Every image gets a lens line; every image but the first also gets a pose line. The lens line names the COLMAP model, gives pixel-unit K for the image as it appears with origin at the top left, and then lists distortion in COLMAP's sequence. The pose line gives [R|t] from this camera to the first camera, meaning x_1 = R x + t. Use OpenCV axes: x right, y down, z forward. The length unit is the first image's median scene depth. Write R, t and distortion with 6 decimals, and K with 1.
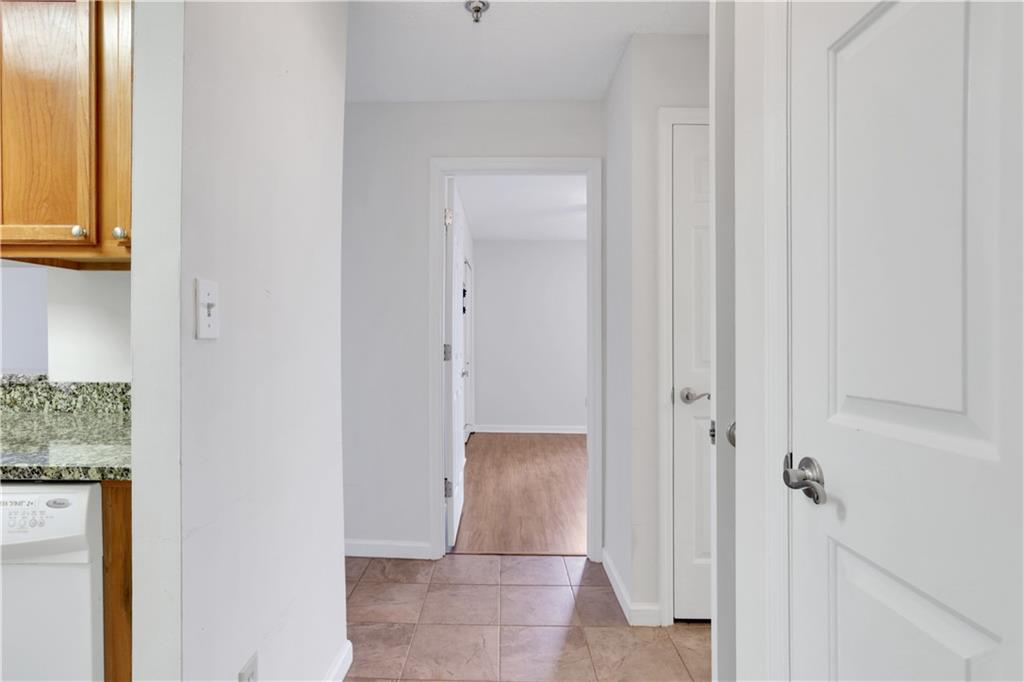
lens RADIAL K [[489.9, 0, 480.0], [0, 489.9, 337.2], [0, 0, 1]] dist [-0.060371, 0.022934]
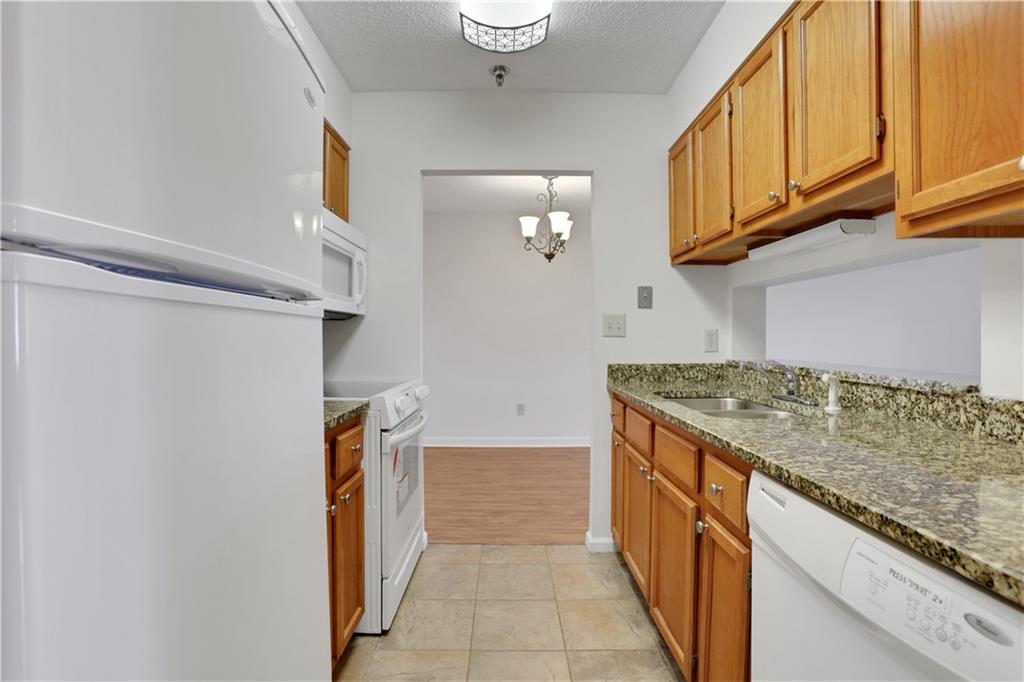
lens RADIAL K [[501.0, 0, 512.0], [0, 501.0, 341.0], [0, 0, 1]] dist [-0.076572, 0.031967]
pose [[0.049532, 0.010652, -0.998716, -0.199474], [-0.003990, 0.999937, 0.010467, 0.003713], [0.998765, 0.003467, 0.049571, 0.228136]]
